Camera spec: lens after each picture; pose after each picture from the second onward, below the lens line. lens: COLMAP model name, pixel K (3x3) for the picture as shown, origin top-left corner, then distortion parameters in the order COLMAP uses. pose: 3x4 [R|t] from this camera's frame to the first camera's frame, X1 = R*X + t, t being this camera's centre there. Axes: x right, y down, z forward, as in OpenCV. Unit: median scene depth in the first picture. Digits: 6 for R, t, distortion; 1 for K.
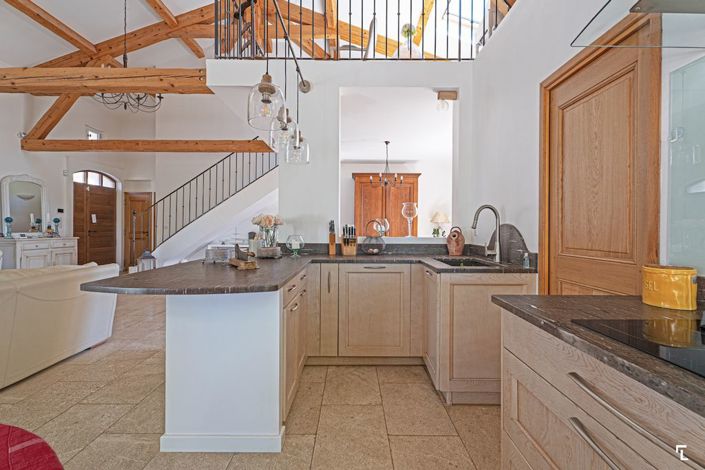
lens RADIAL K [[327.8, 0, 353.1], [0, 327.8, 226.4], [0, 0, 1]] dist [0.002576, 0.000285]
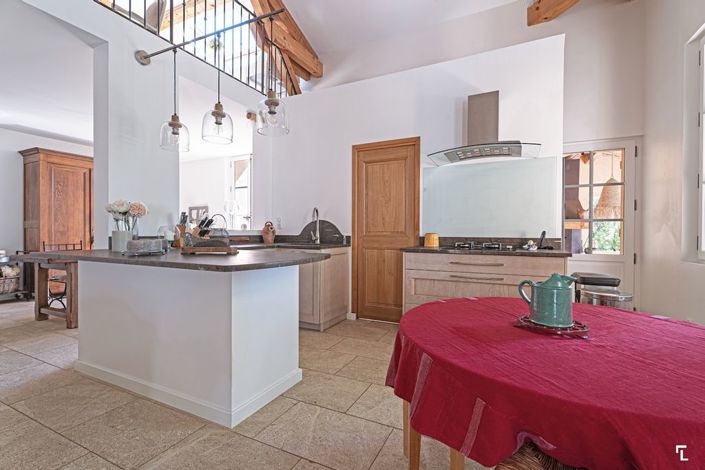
lens RADIAL K [[319.8, 0, 355.4], [0, 319.8, 231.9], [0, 0, 1]] dist [0.001755, 0.000126]
pose [[0.441606, -0.004280, 0.897199, -1.032212], [-0.006740, 0.999945, 0.008088, 0.043815], [-0.897184, -0.009619, 0.441552, 0.165874]]
